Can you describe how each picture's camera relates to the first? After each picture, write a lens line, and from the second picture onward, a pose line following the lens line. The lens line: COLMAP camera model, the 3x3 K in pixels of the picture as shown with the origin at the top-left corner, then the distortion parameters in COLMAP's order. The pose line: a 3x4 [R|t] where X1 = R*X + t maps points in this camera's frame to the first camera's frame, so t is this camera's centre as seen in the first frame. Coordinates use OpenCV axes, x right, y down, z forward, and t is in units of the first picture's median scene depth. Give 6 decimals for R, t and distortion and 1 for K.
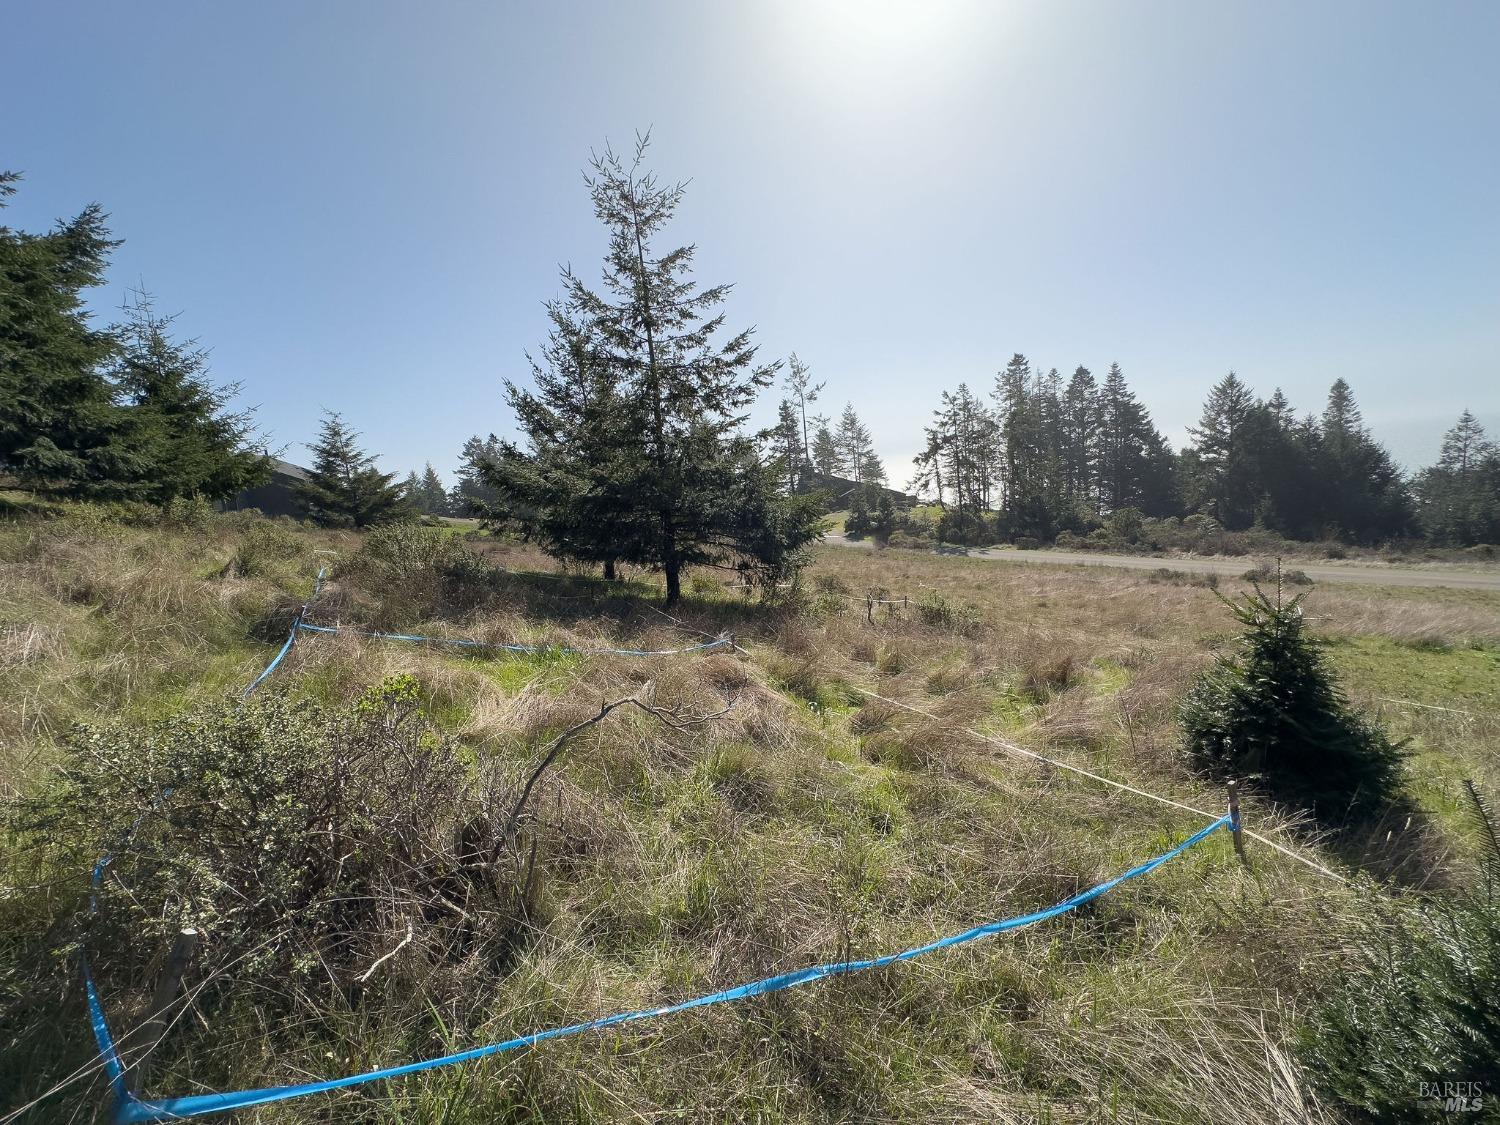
lens RADIAL K [[599.8, 0, 750.0], [0, 599.8, 562.5], [0, 0, 1]] dist [-0.000645, -0.000937]
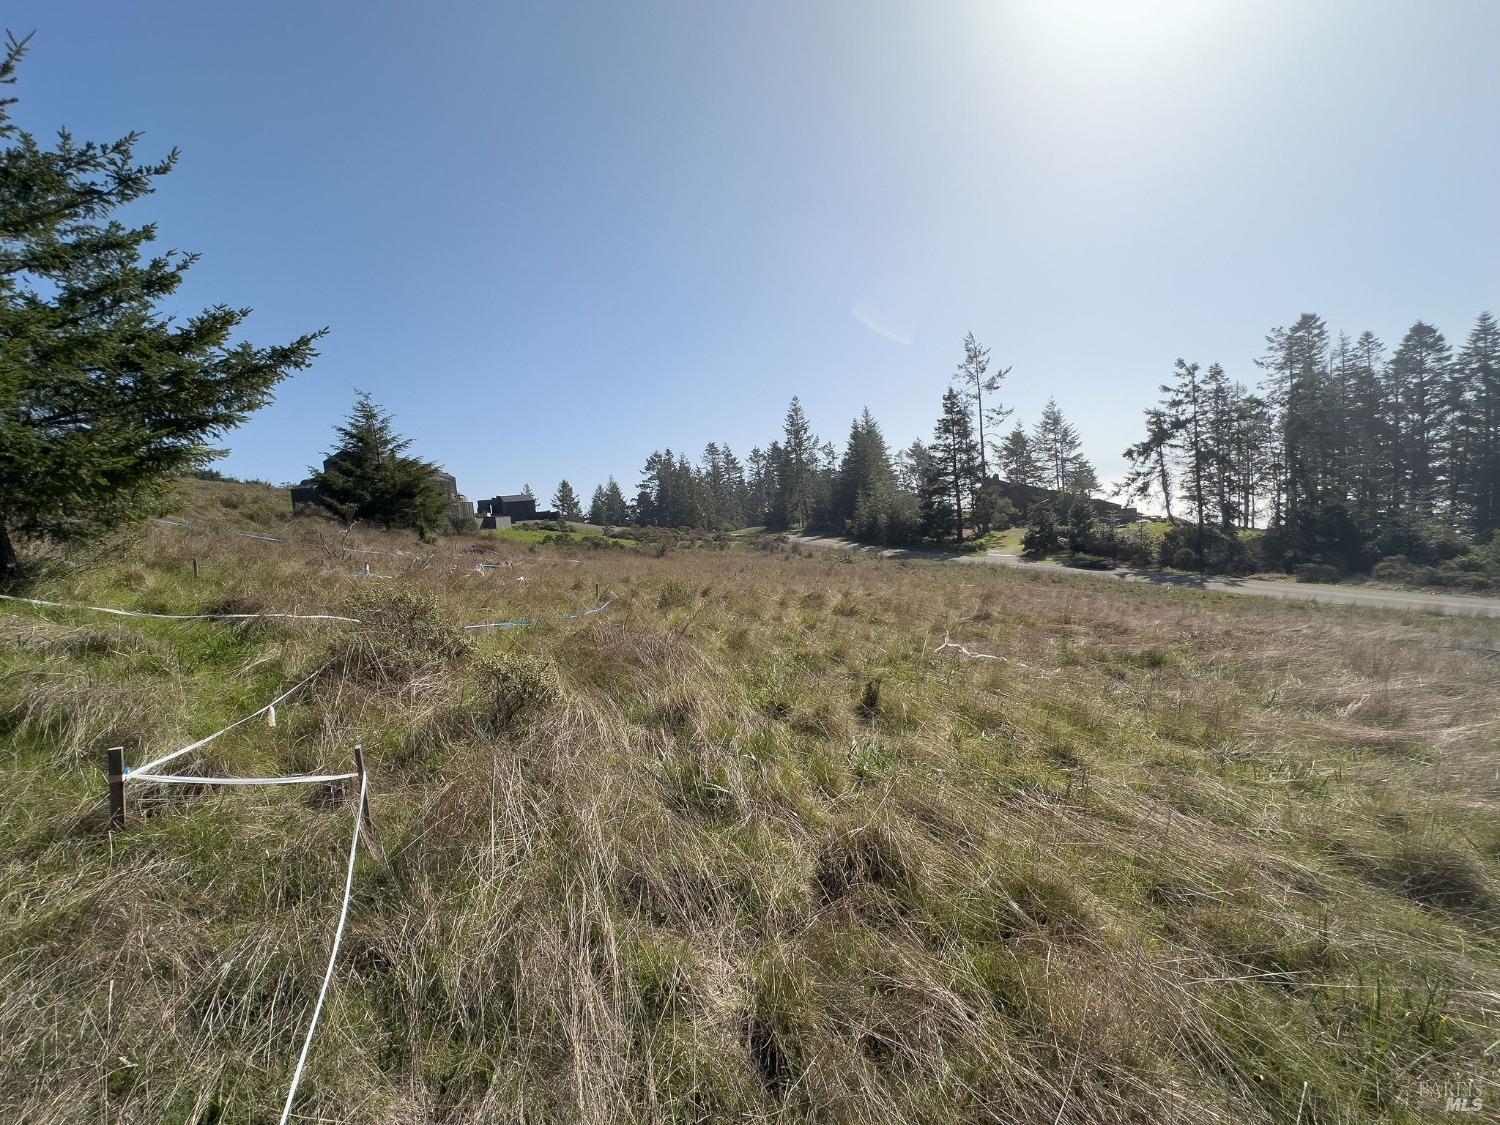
lens RADIAL K [[599.8, 0, 750.0], [0, 599.8, 562.5], [0, 0, 1]] dist [-0.000645, -0.000937]
pose [[0.946877, 0.036572, -0.319508, 0.068940], [-0.047273, 0.998549, -0.025799, 0.000976], [0.318101, 0.039533, 0.947232, 0.149475]]
